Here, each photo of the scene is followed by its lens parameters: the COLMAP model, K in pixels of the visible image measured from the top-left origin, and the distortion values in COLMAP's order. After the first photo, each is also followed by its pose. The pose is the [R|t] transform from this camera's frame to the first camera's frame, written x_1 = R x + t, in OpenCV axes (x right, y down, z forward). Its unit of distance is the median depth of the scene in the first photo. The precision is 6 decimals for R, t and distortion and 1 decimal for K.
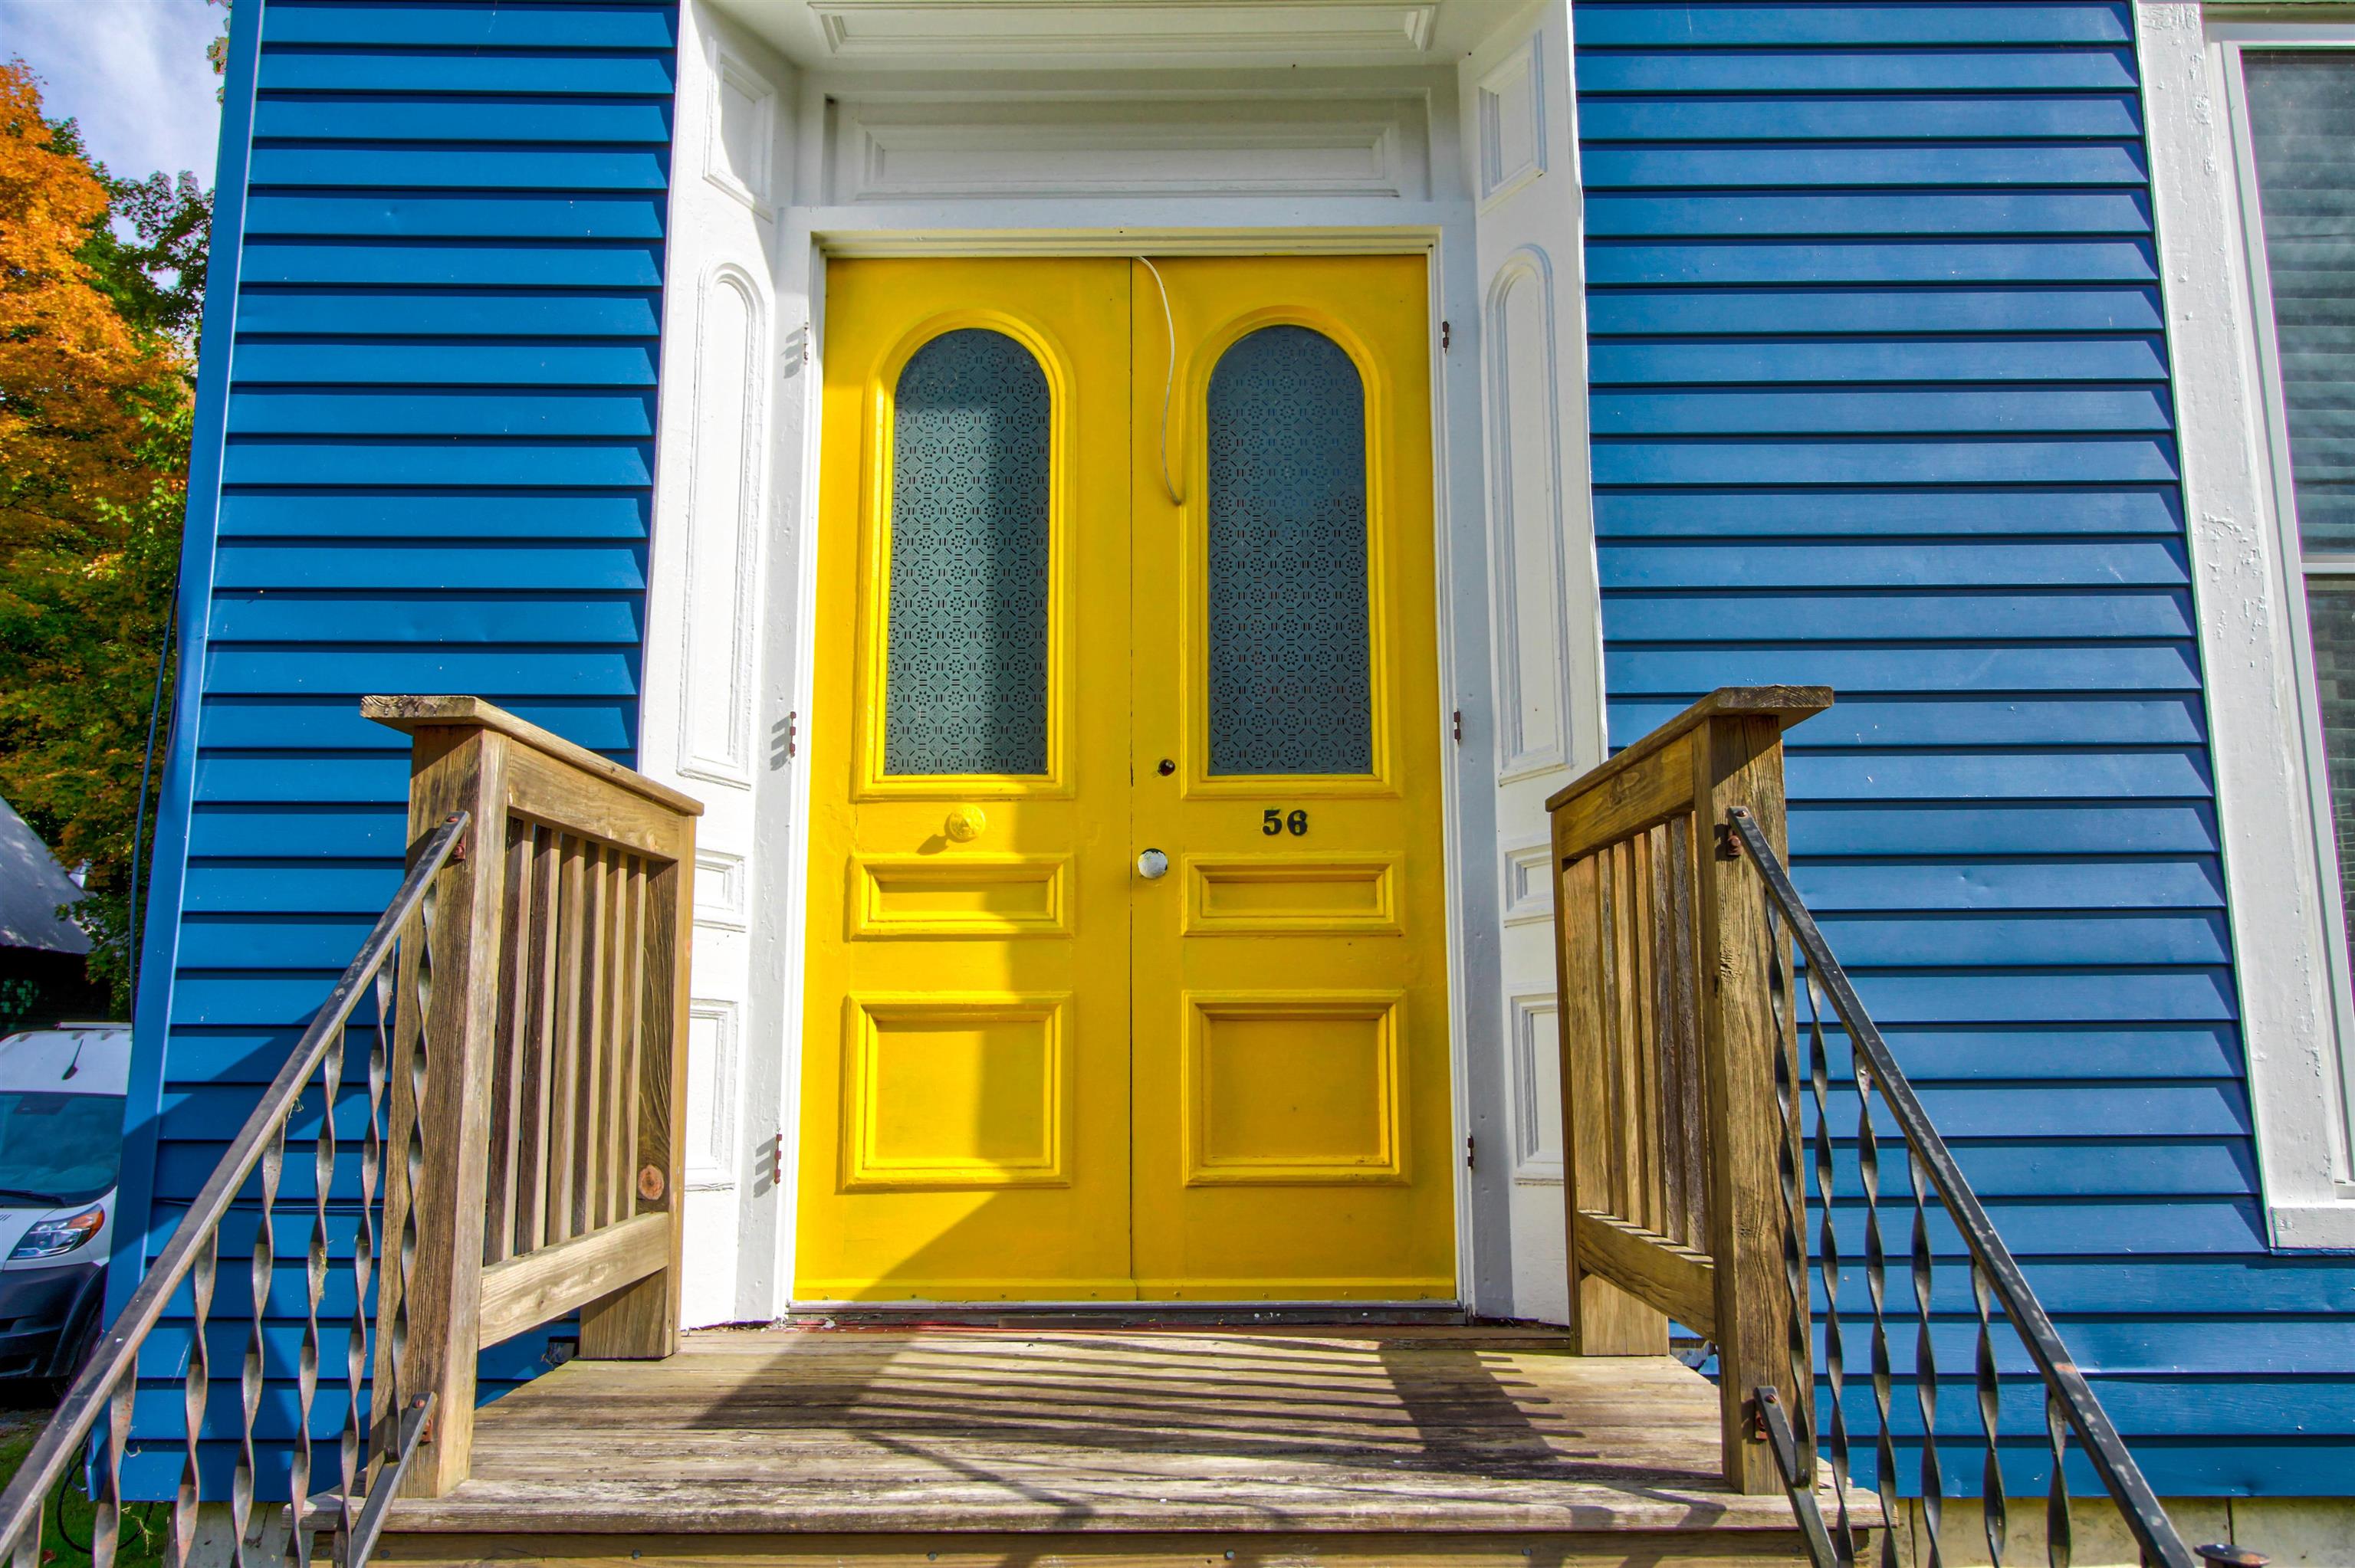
lens RADIAL K [[1855.9, 0, 1177.5], [0, 1855.9, 784.0], [0, 0, 1]] dist [0.012538, -0.002165]
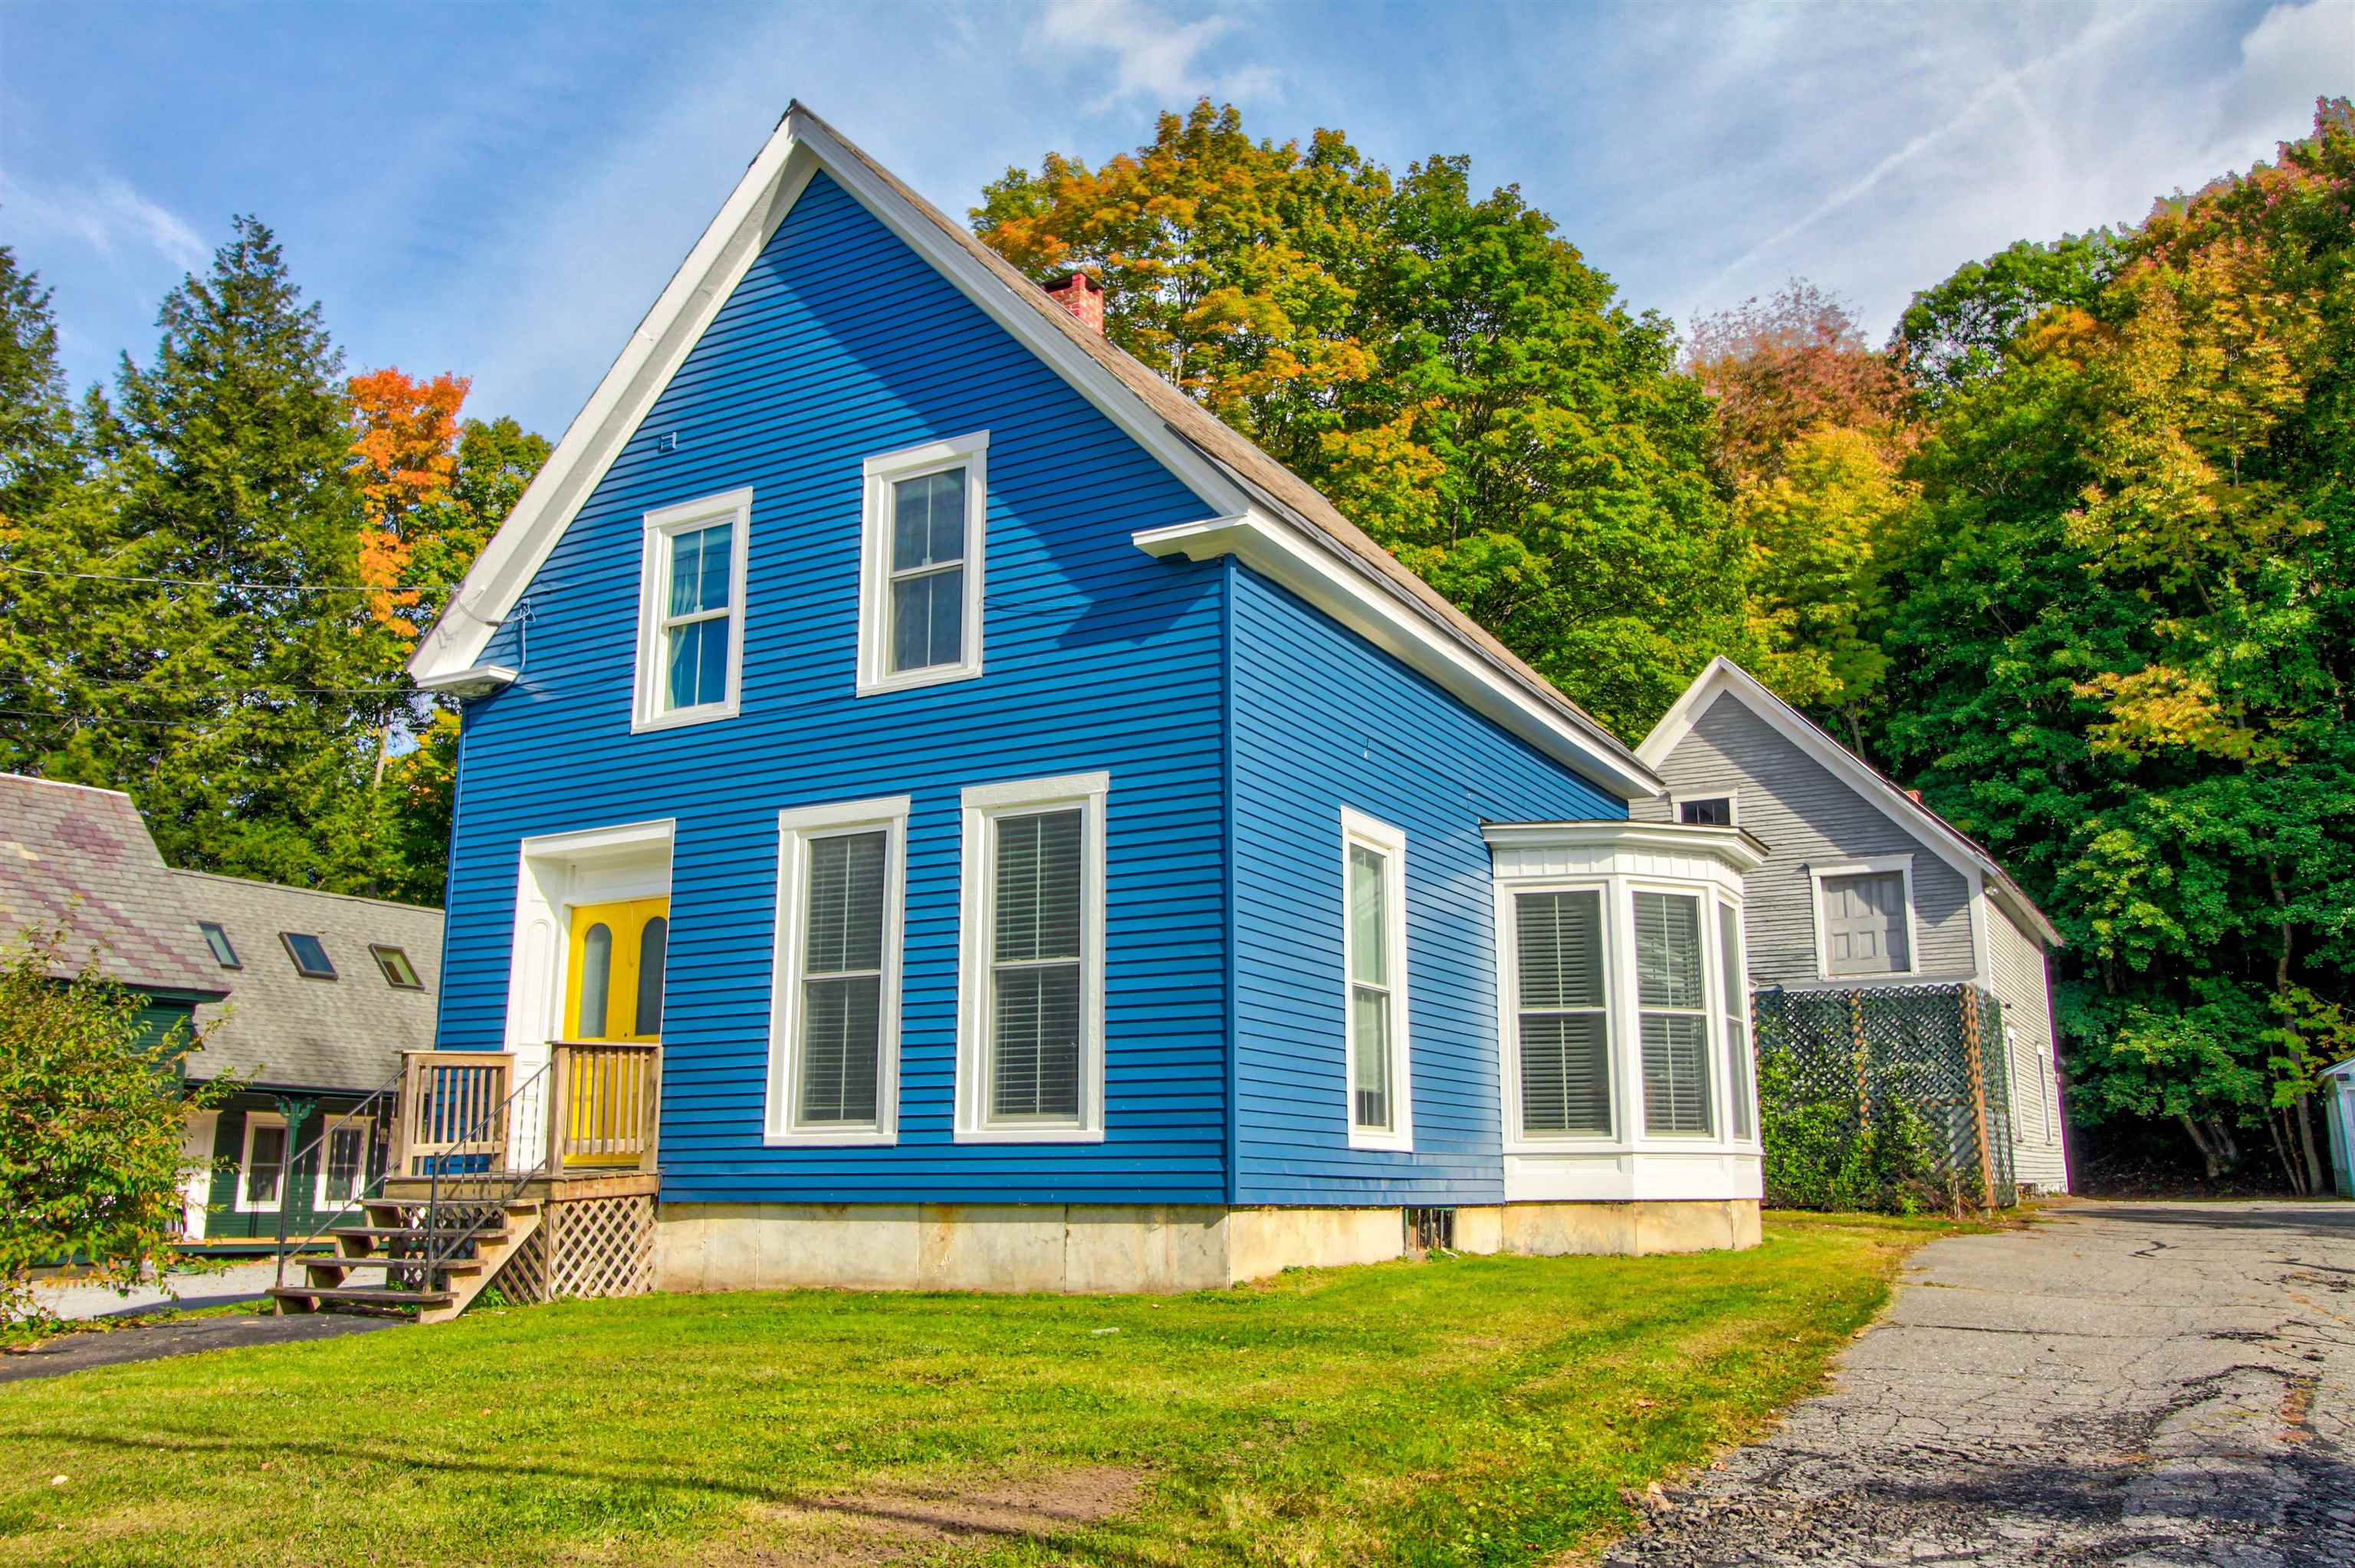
lens RADIAL K [[1855.9, 0, 1177.5], [0, 1855.9, 784.0], [0, 0, 1]] dist [0.012538, -0.002165]
pose [[0.869394, -0.101982, -0.483481, 2.990545], [0.084080, 0.994733, -0.058629, -0.209454], [0.486913, 0.010321, 0.873389, -1.894740]]
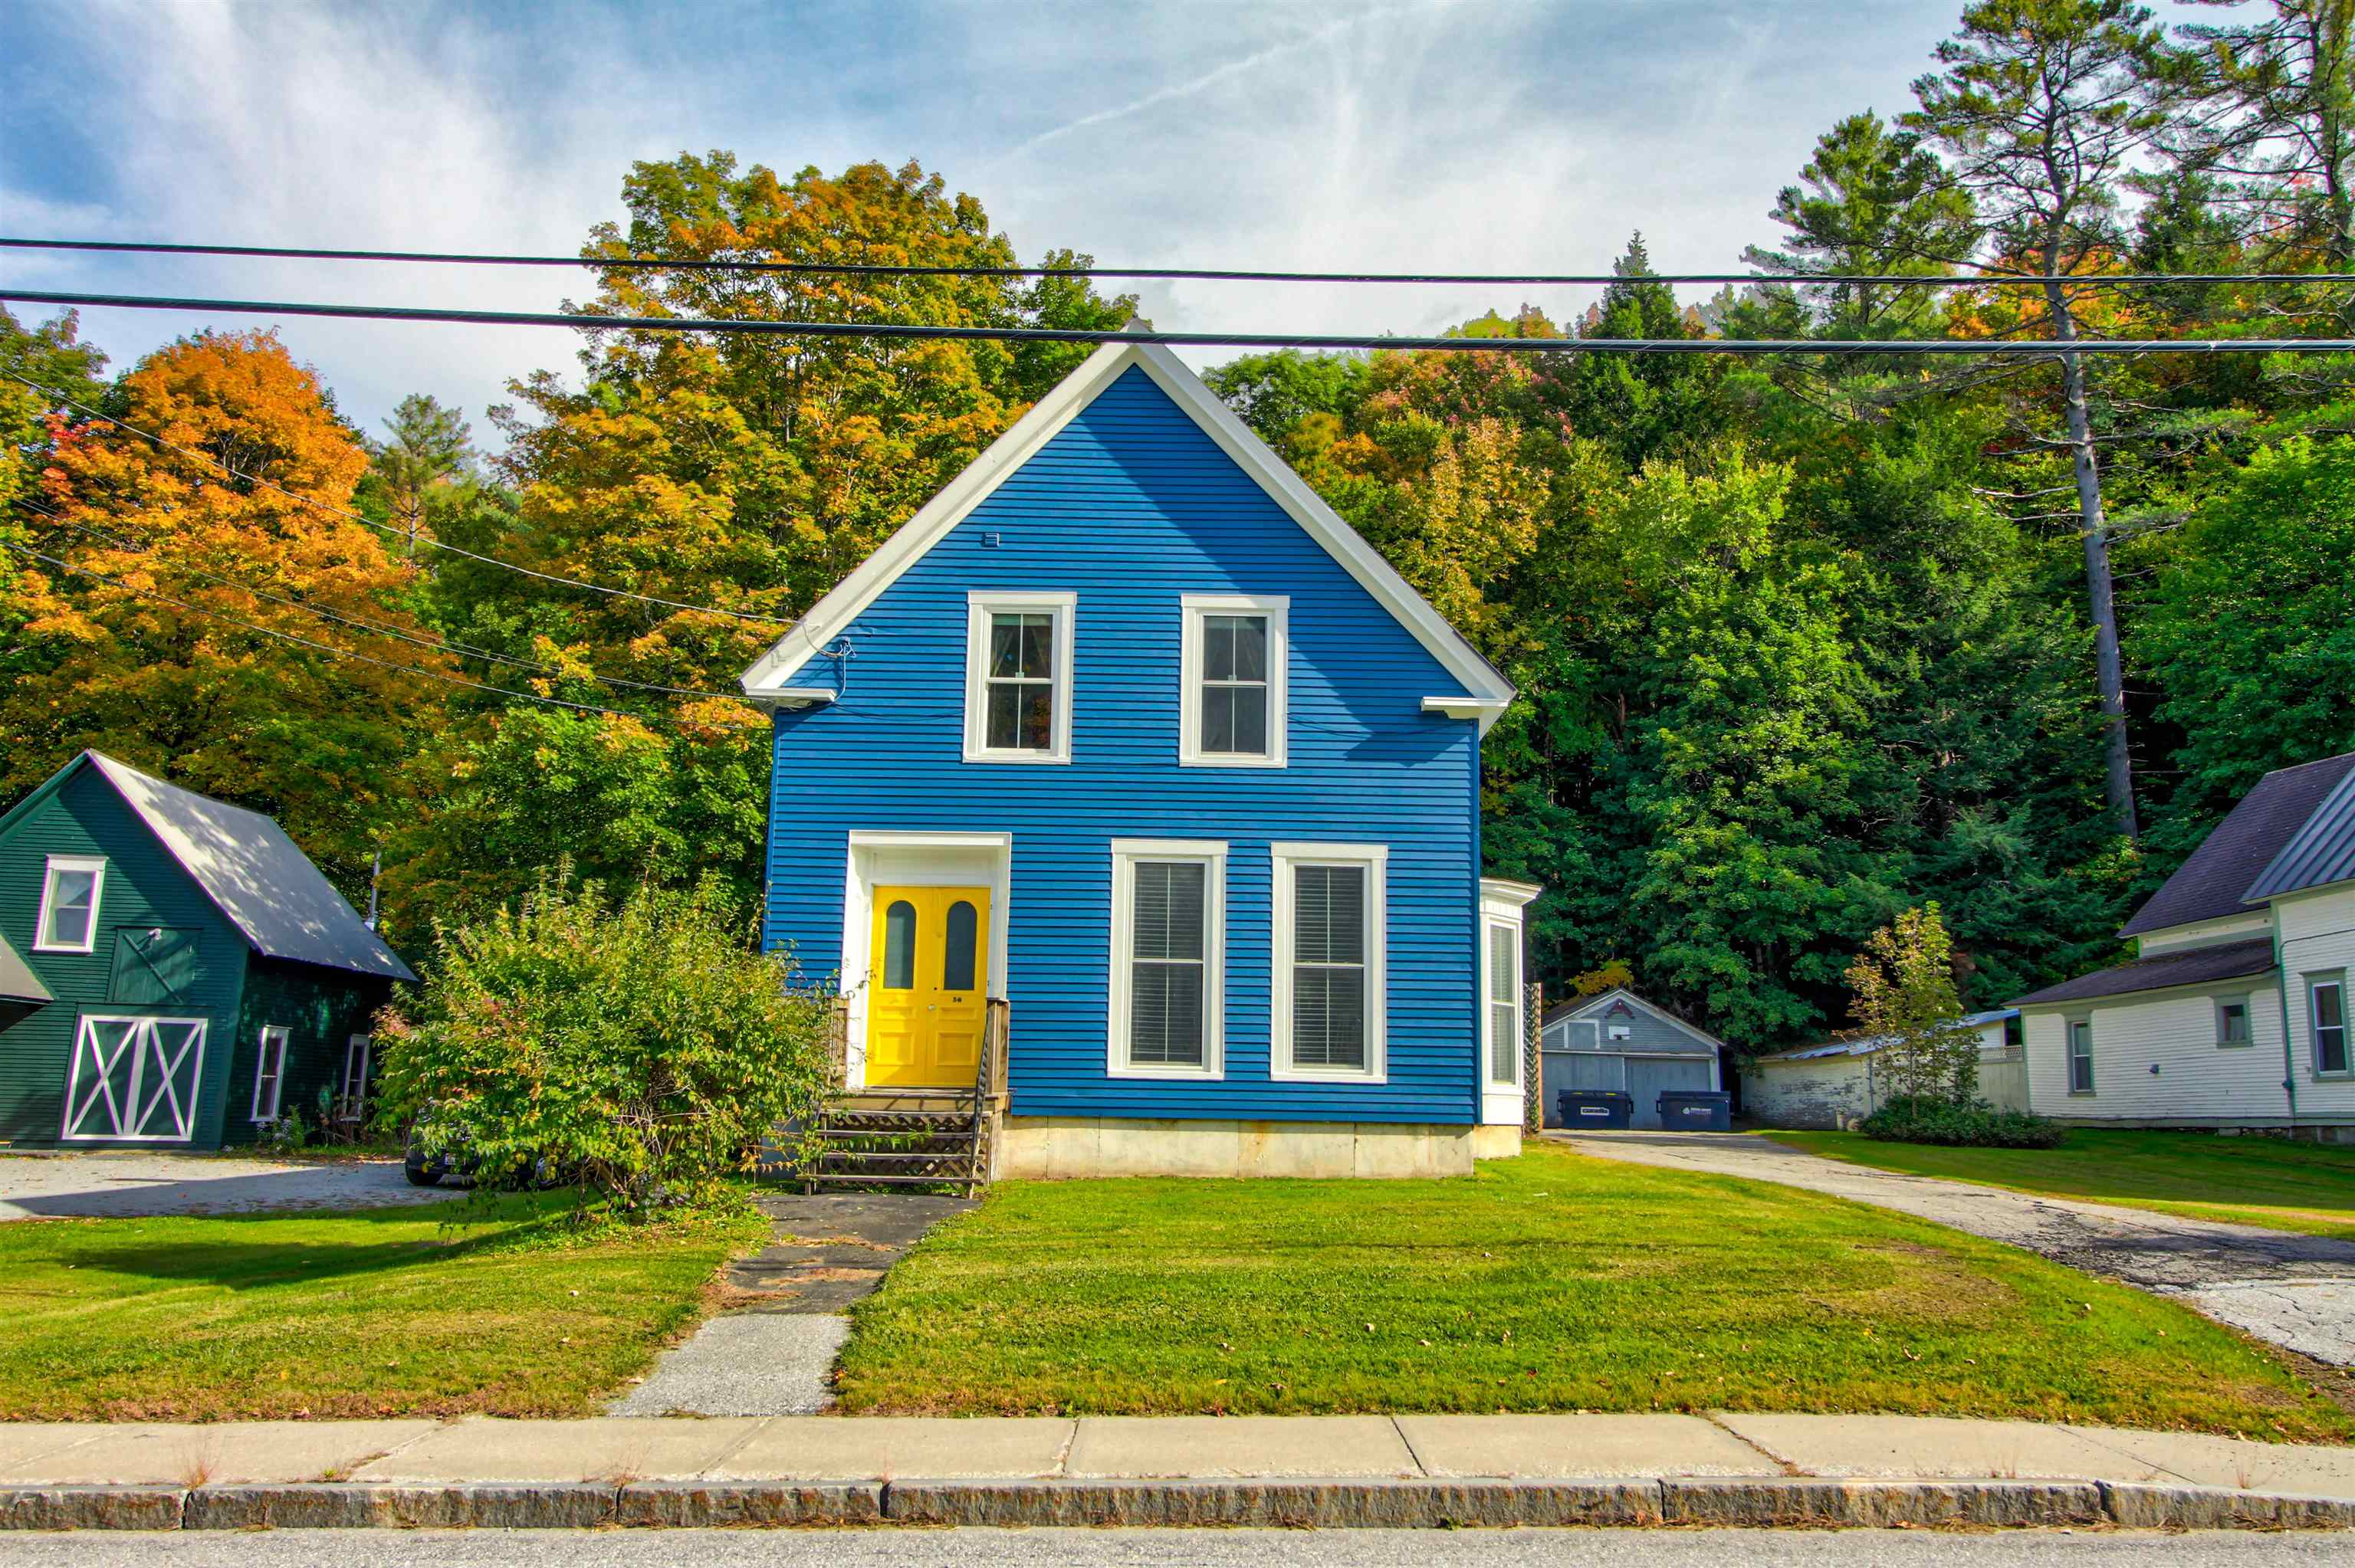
lens RADIAL K [[1855.9, 0, 1177.5], [0, 1855.9, 784.0], [0, 0, 1]] dist [0.012538, -0.002165]
pose [[0.999739, 0.022723, 0.002557, 0.647246], [-0.022720, 0.999741, -0.001274, -0.594245], [-0.002585, 0.001215, 0.999996, -4.231896]]
